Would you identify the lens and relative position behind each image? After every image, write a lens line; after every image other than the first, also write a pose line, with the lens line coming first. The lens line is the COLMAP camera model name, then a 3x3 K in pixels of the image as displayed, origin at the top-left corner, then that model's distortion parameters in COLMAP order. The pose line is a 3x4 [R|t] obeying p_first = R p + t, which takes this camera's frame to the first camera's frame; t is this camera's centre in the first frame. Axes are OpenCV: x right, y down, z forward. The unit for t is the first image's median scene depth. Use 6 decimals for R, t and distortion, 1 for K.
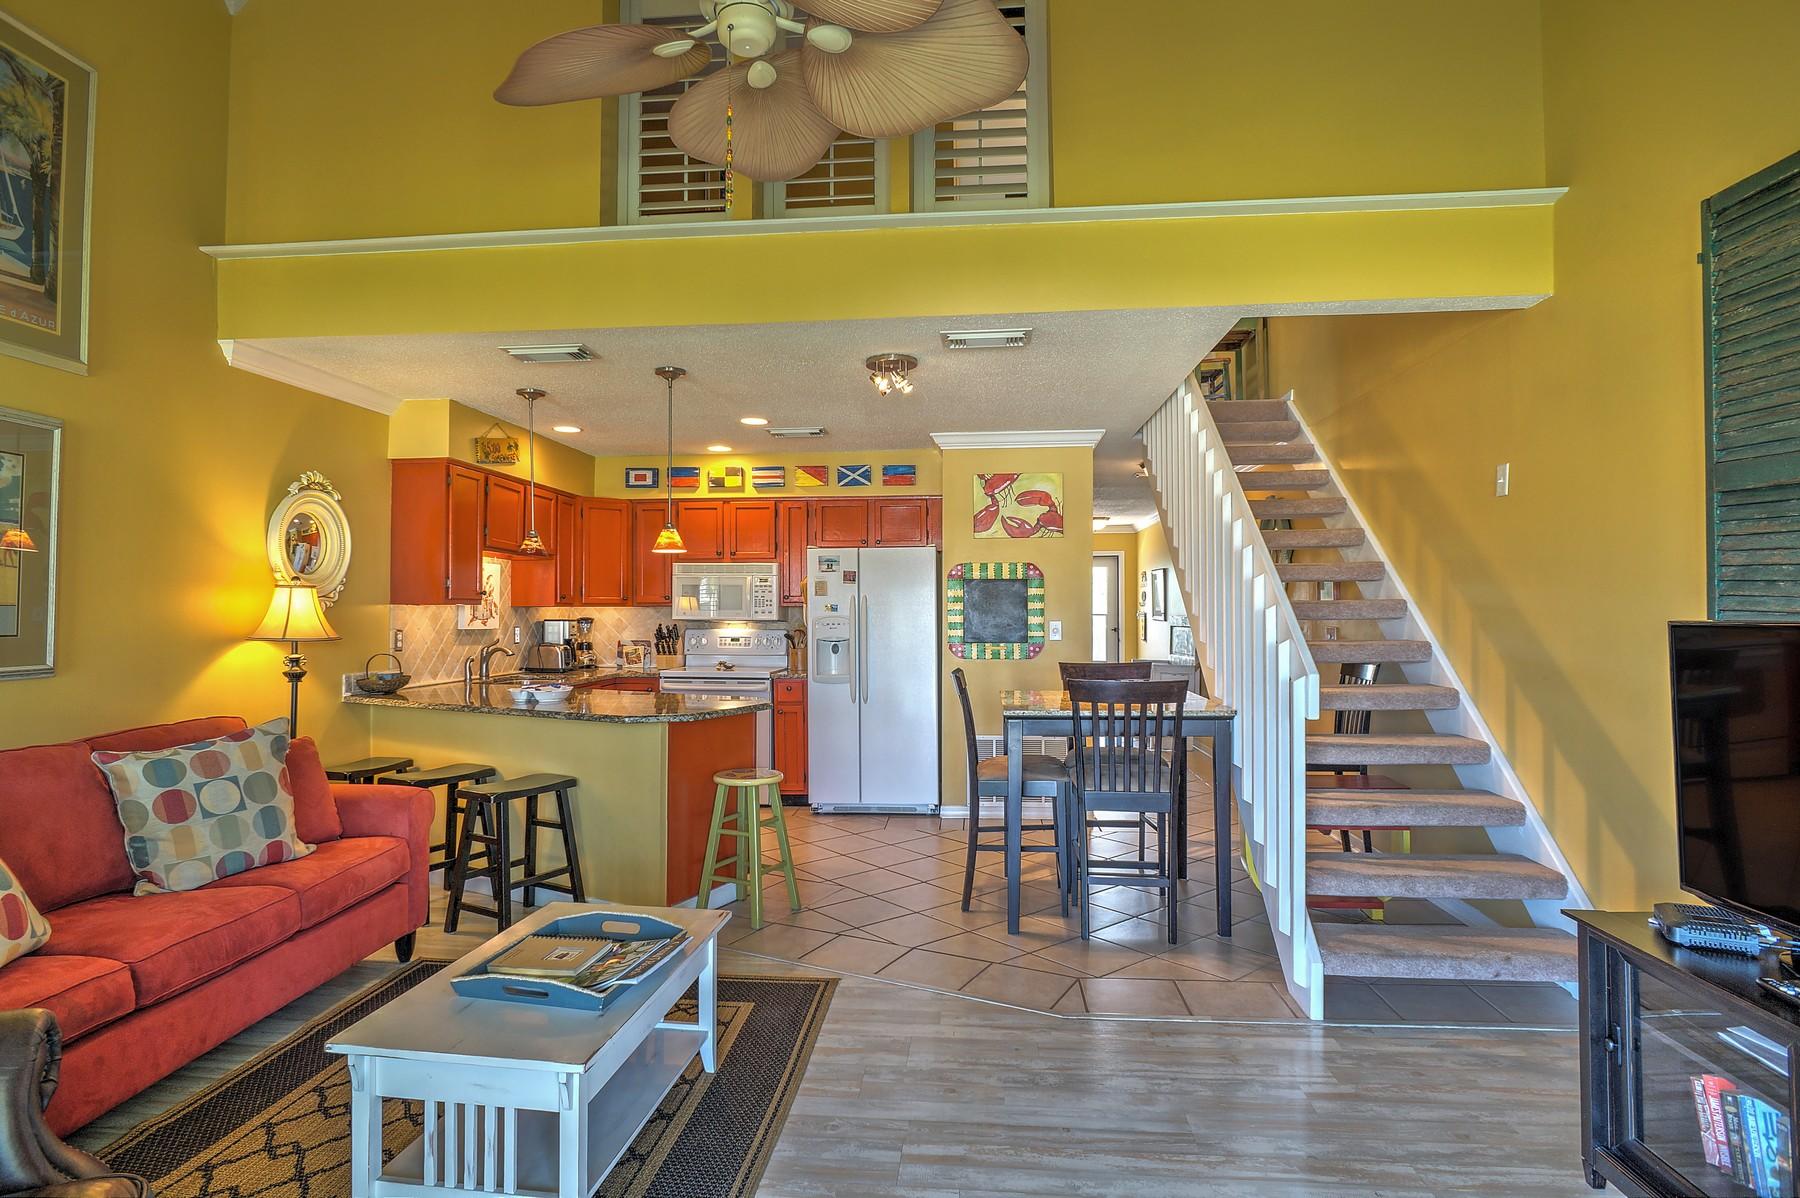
lens RADIAL K [[950.6, 0, 890.2], [0, 950.6, 595.4], [0, 0, 1]] dist [-0.020938, 0.002537]
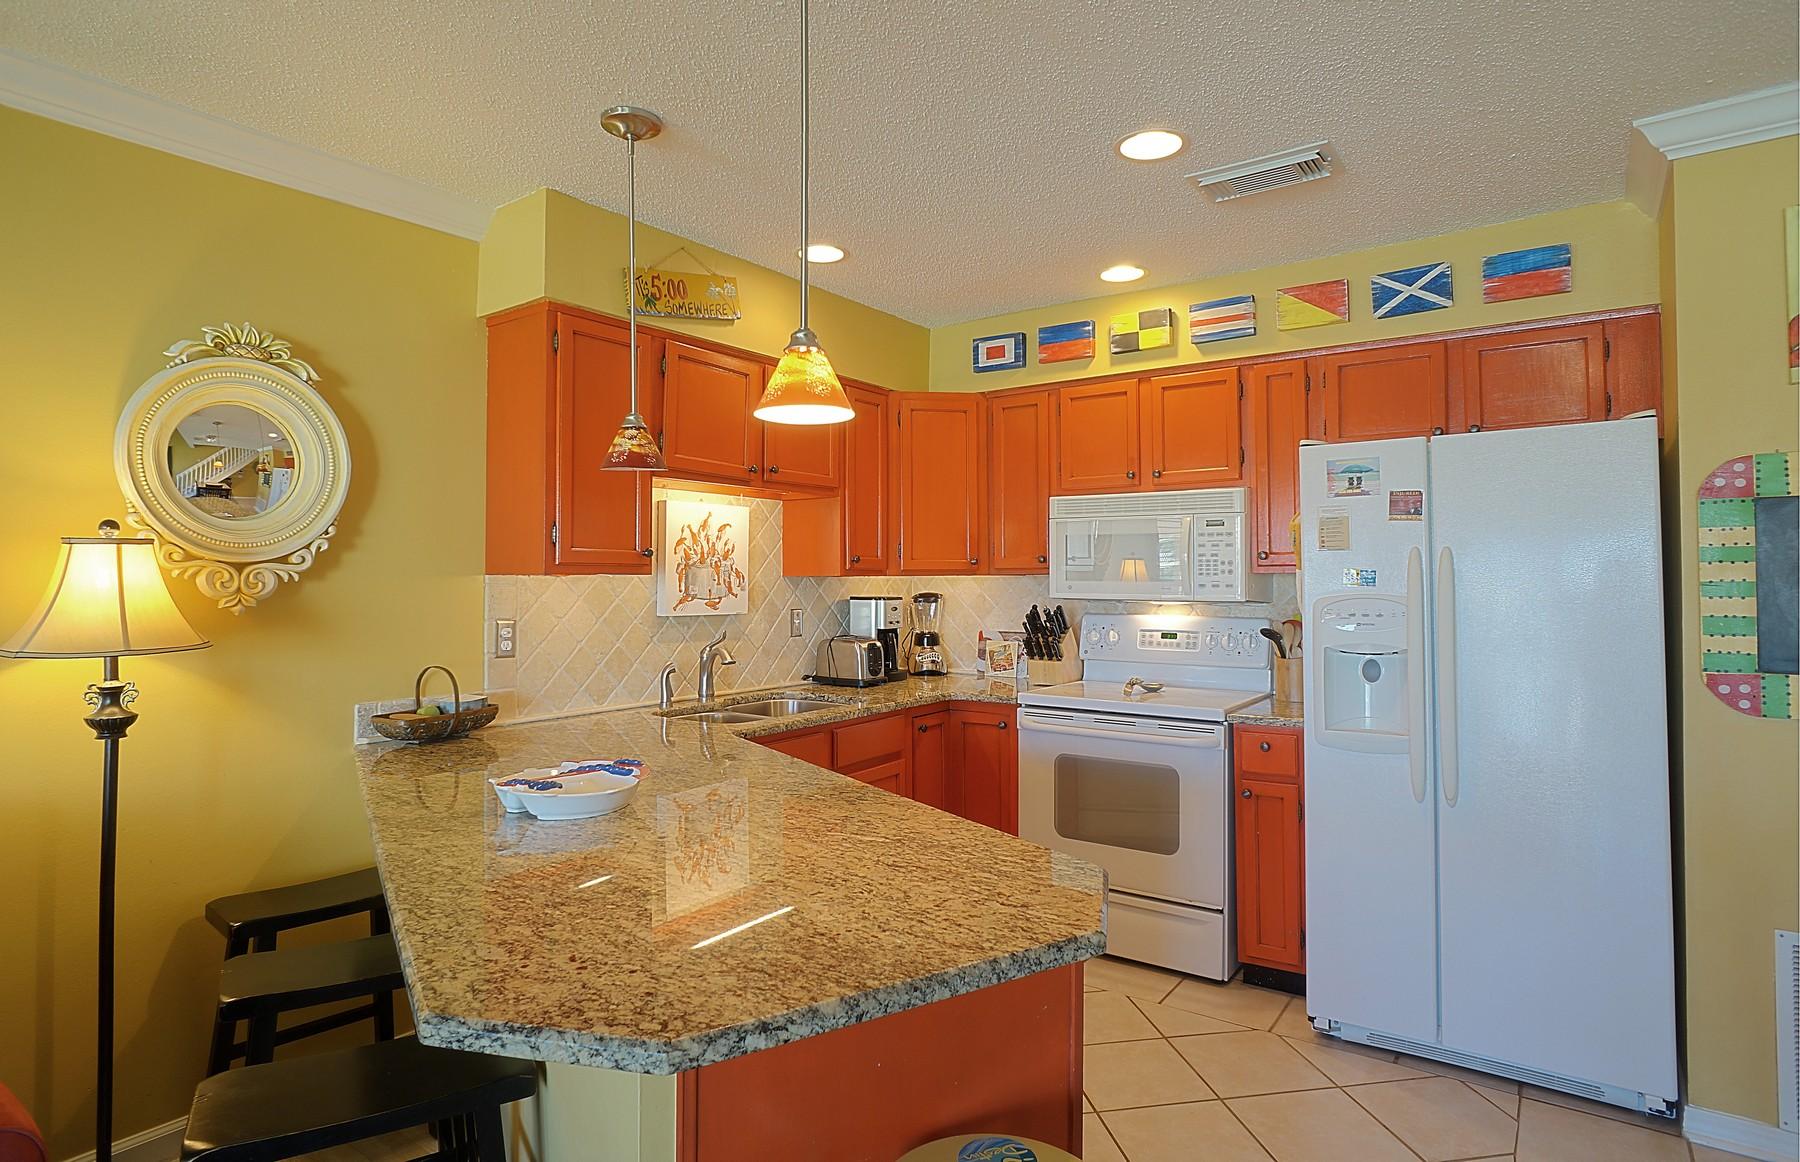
lens RADIAL K [[954.7, 0, 894.1], [0, 954.7, 555.3], [0, 0, 1]] dist [-0.030416, 0.004054]
pose [[0.860119, -0.013861, -0.509905, -0.022233], [0.011209, 0.999903, -0.008273, 0.003893], [0.509971, 0.001400, 0.860191, 0.478623]]
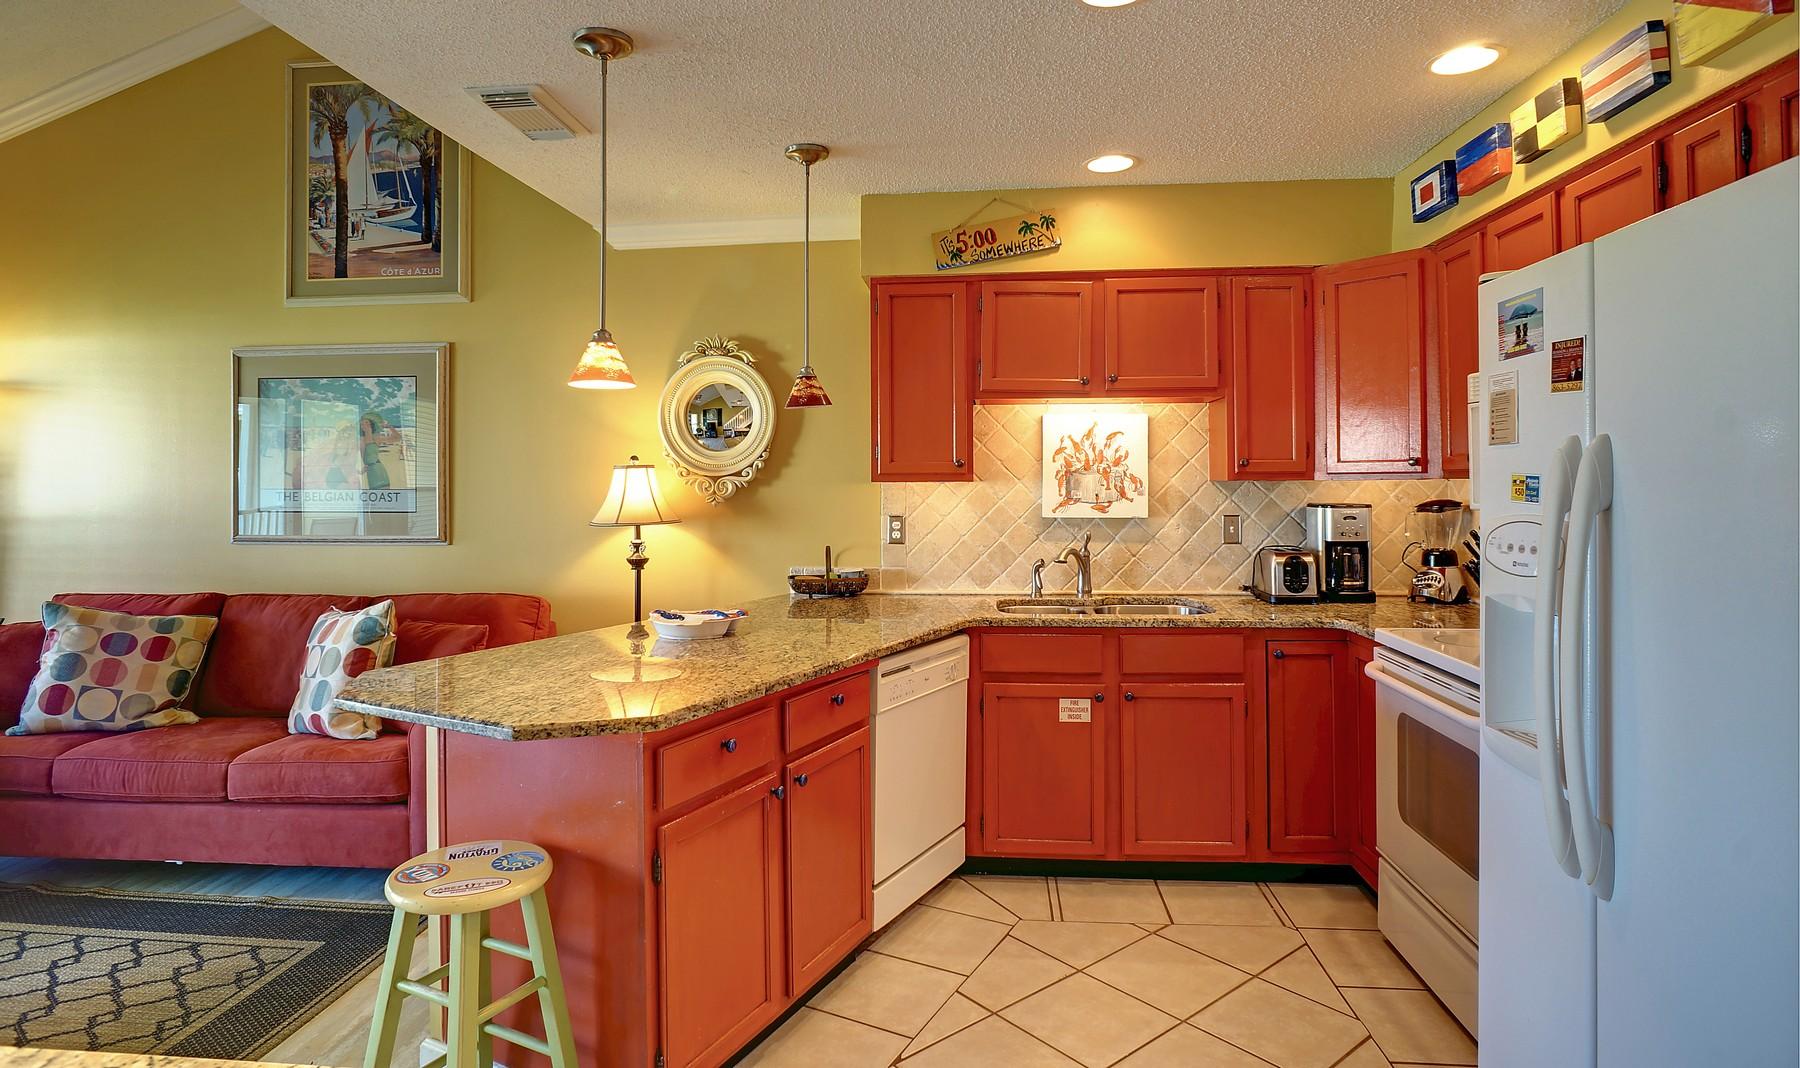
lens RADIAL K [[957.7, 0, 893.8], [0, 957.7, 464.4], [0, 0, 1]] dist [-0.030897, 0.009510]
pose [[-0.002911, -0.016468, -0.999860, 0.189007], [0.024158, 0.999571, -0.016534, 0.006177], [0.999704, -0.024202, -0.002512, 0.761065]]
